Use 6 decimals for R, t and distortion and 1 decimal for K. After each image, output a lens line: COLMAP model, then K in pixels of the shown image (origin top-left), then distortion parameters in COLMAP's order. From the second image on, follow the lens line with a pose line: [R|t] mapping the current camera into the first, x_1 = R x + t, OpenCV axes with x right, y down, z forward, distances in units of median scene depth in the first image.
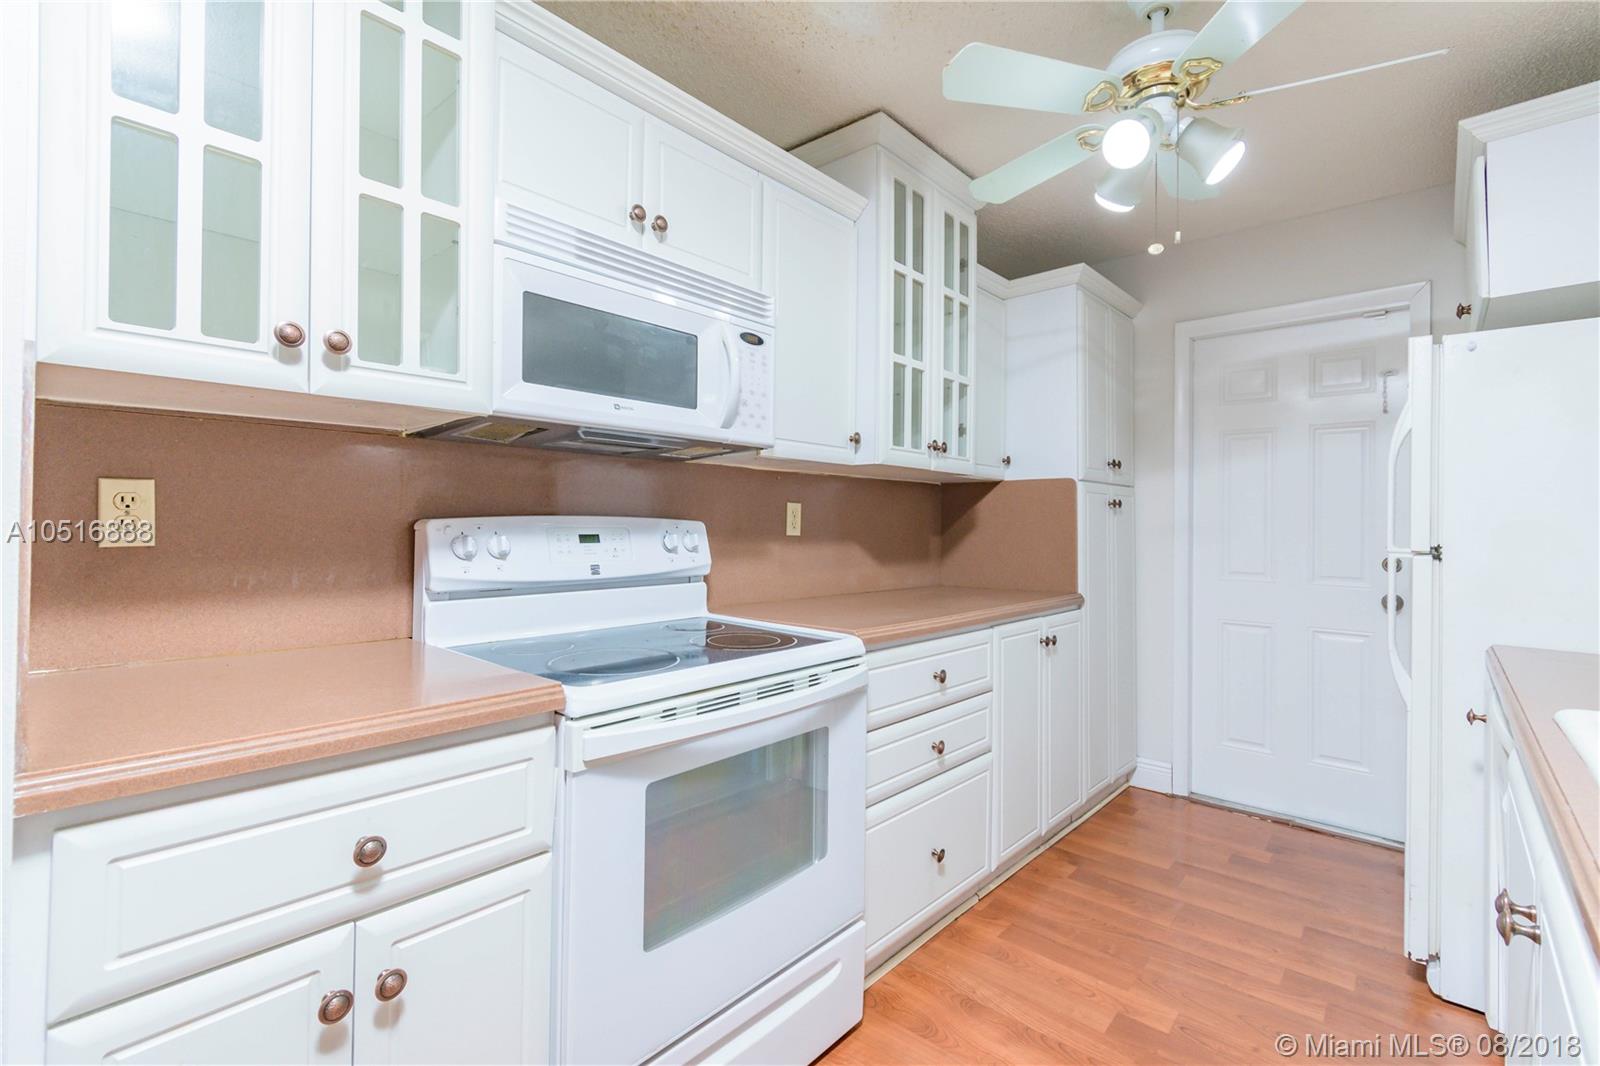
lens RADIAL K [[723.2, 0, 803.2], [0, 723.2, 518.2], [0, 0, 1]] dist [0.003058, -0.001141]
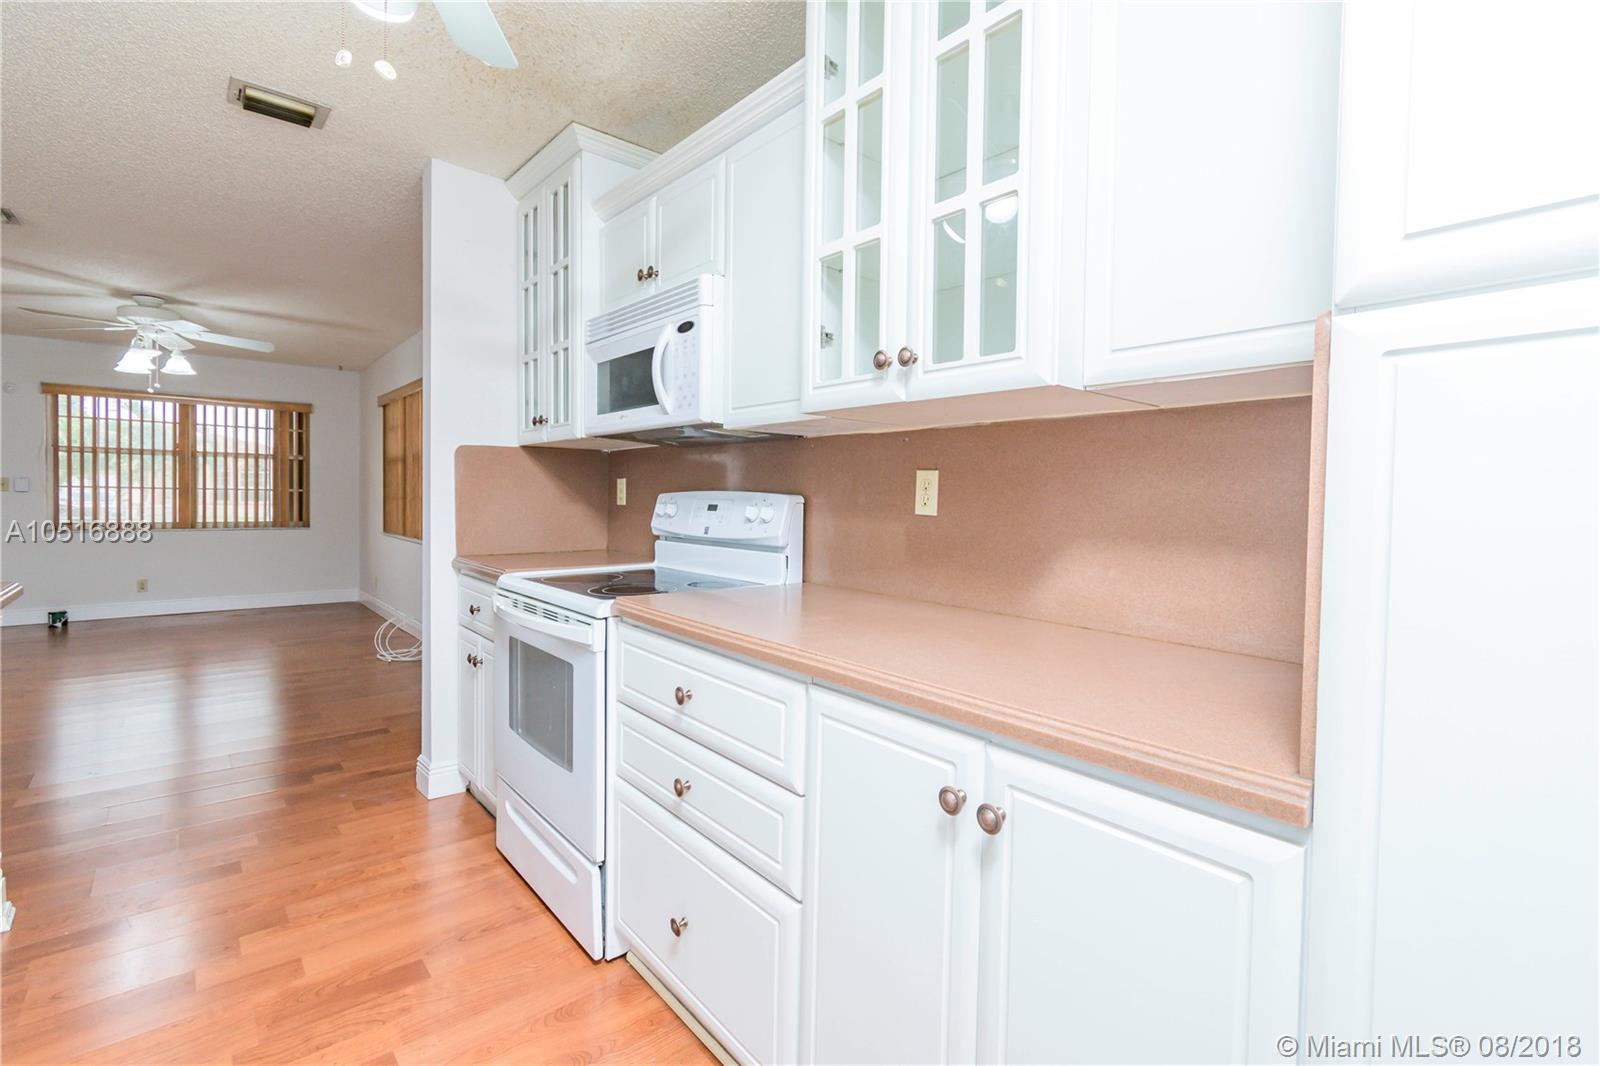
lens RADIAL K [[723.2, 0, 814.4], [0, 723.2, 515.7], [0, 0, 1]] dist [0.003058, -0.001141]
pose [[-0.128249, 0.014909, -0.991630, 0.959947], [-0.010960, 0.999805, 0.016449, 0.017975], [0.991681, 0.012978, -0.128060, 1.286505]]
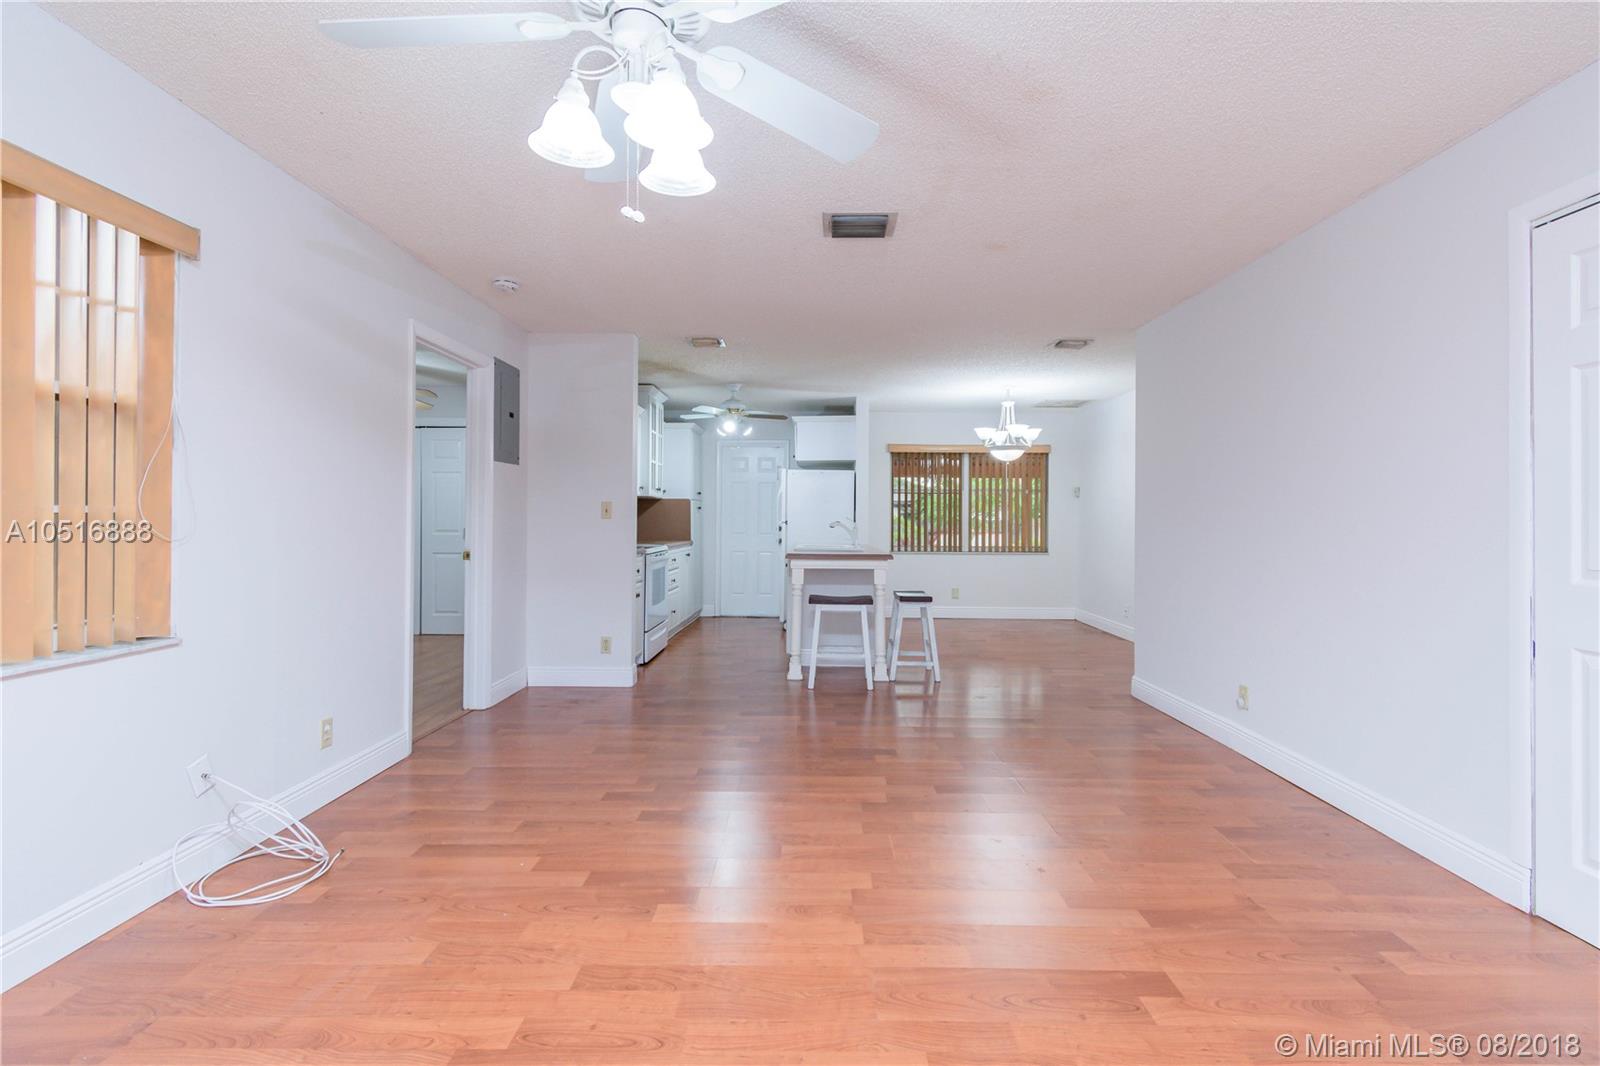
lens RADIAL K [[723.2, 0, 806.8], [0, 723.2, 522.3], [0, 0, 1]] dist [0.003058, -0.001141]
pose [[0.756258, -0.005392, 0.654252, -1.650268], [-0.006013, 0.999867, 0.015190, -0.015723], [-0.654246, -0.015422, 0.756124, -2.089632]]
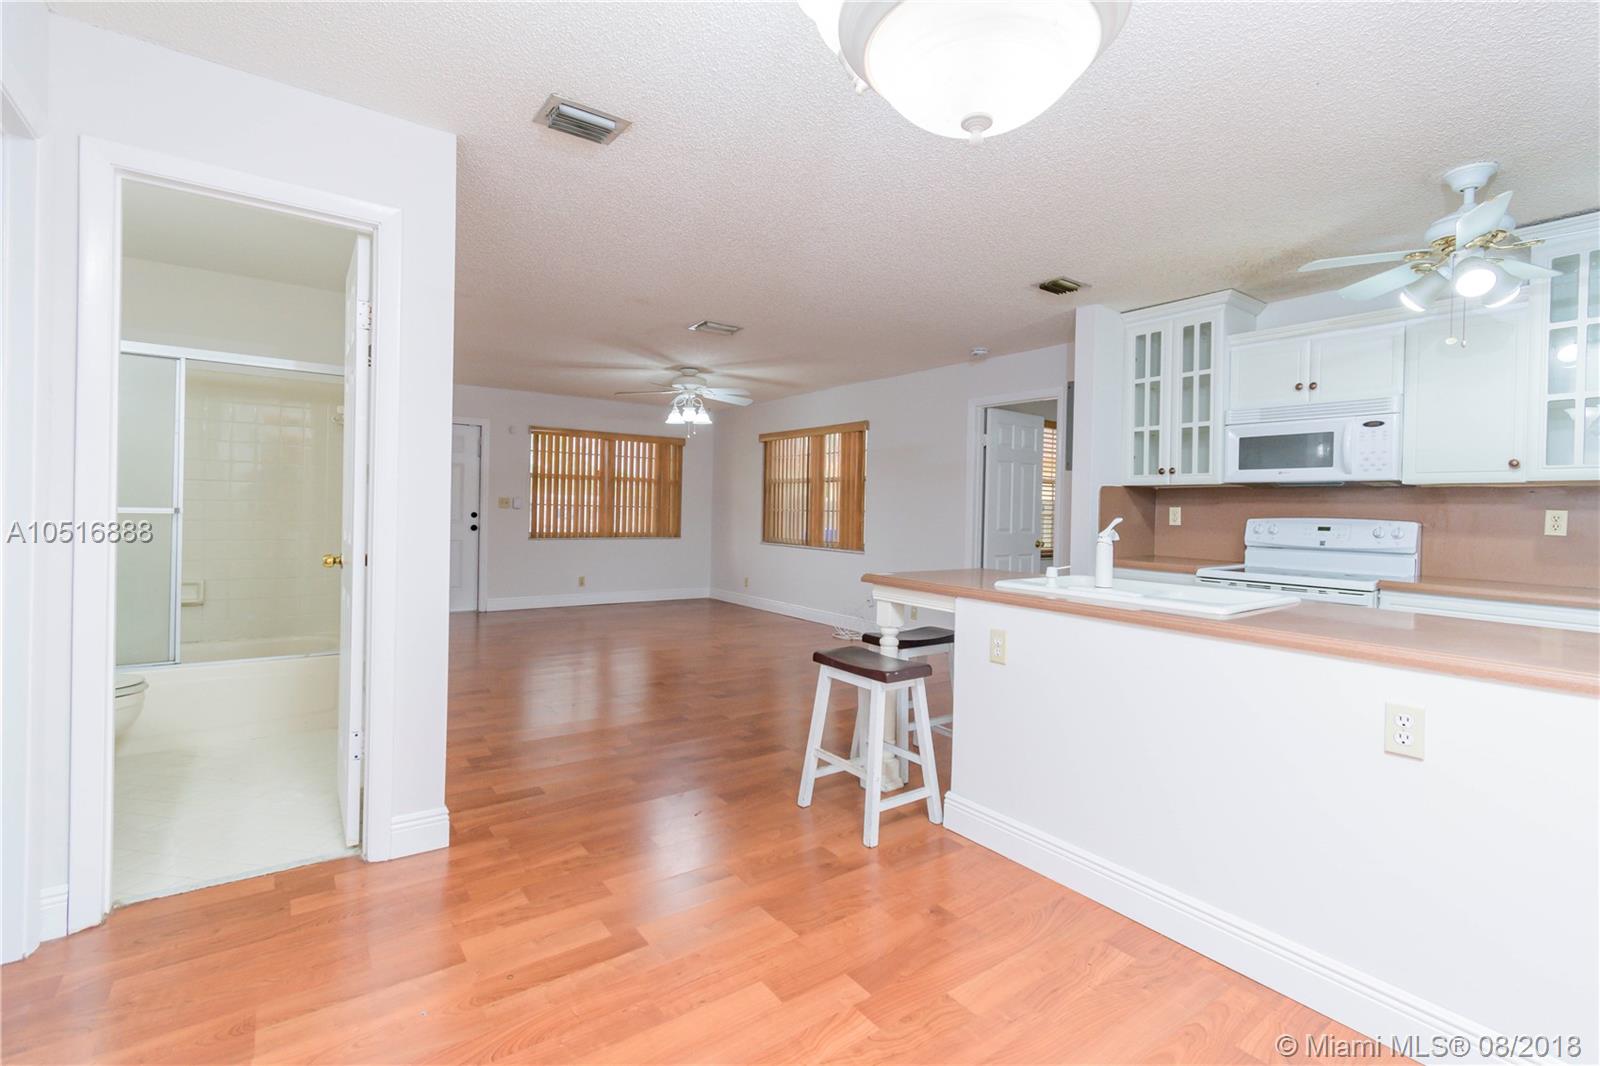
lens RADIAL K [[723.2, 0, 805.7], [0, 723.2, 524.3], [0, 0, 1]] dist [0.003058, -0.001141]
pose [[-0.215480, 0.005908, -0.976490, 2.011255], [-0.018481, 0.999778, 0.010127, 0.020568], [0.976333, 0.020228, -0.215323, -0.034851]]
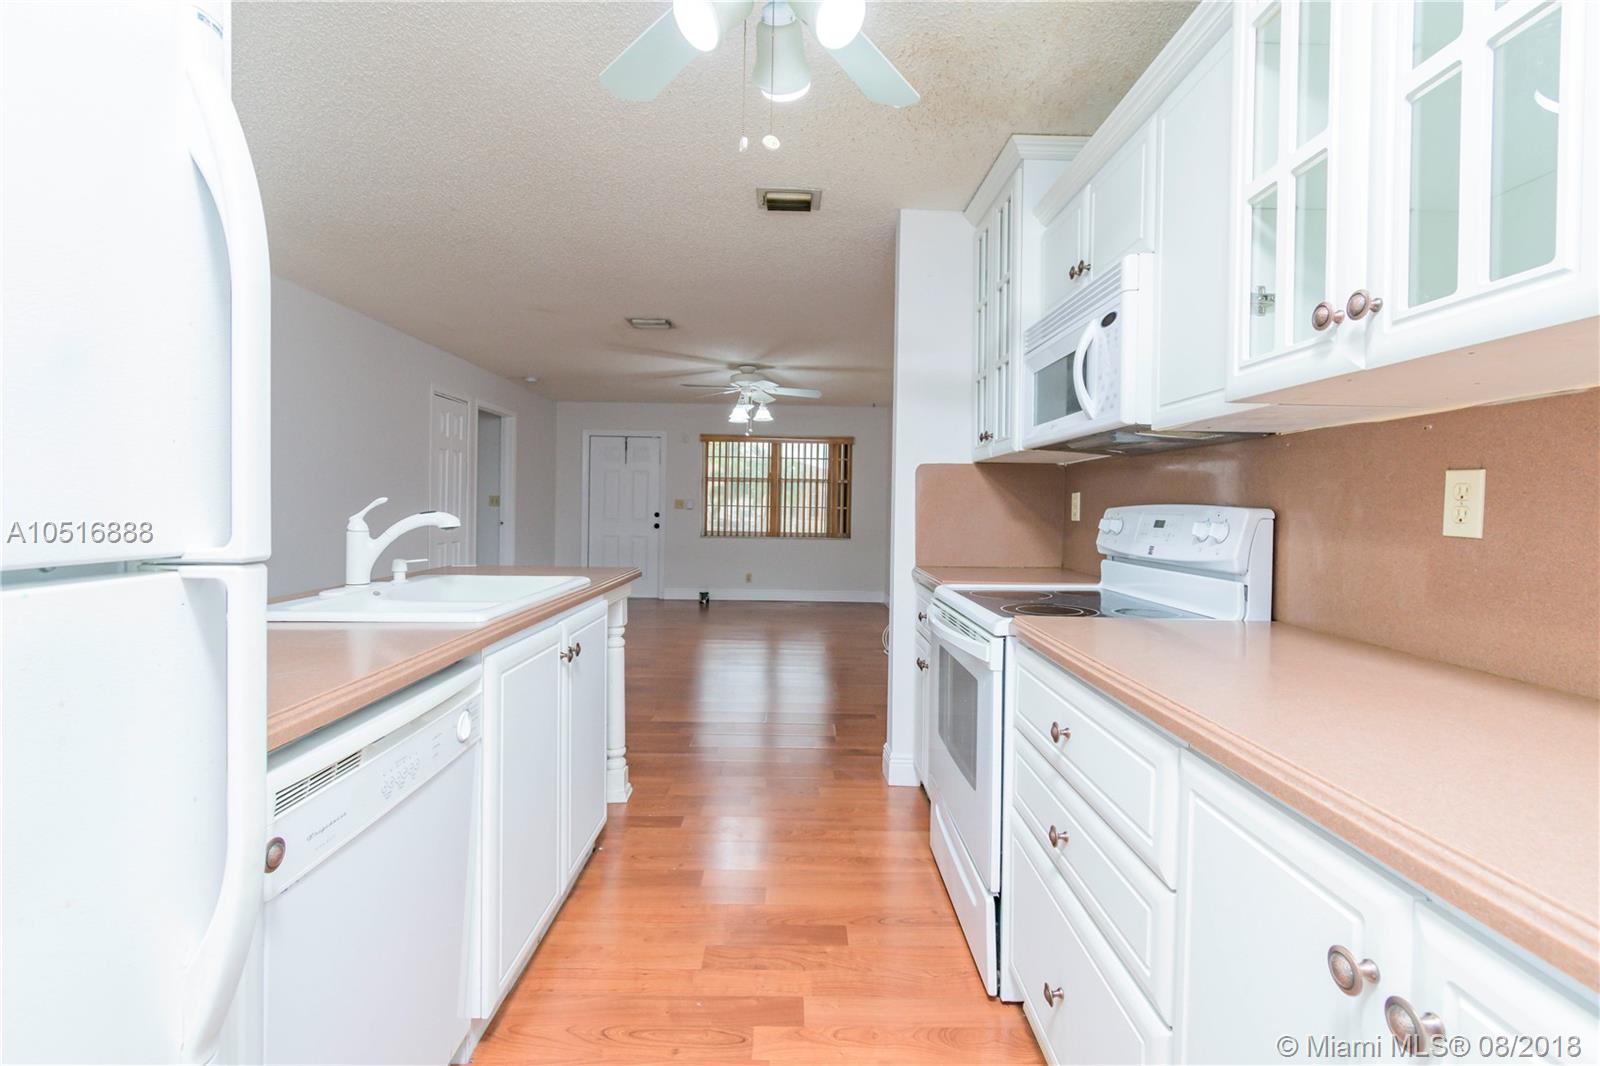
lens RADIAL K [[723.2, 0, 804.6], [0, 723.2, 514.8], [0, 0, 1]] dist [0.003058, -0.001141]
pose [[-0.739744, -0.014247, -0.672738, 0.853315], [-0.019728, 0.999805, 0.000519, 0.022843], [0.672599, 0.013656, -0.739881, 1.393966]]
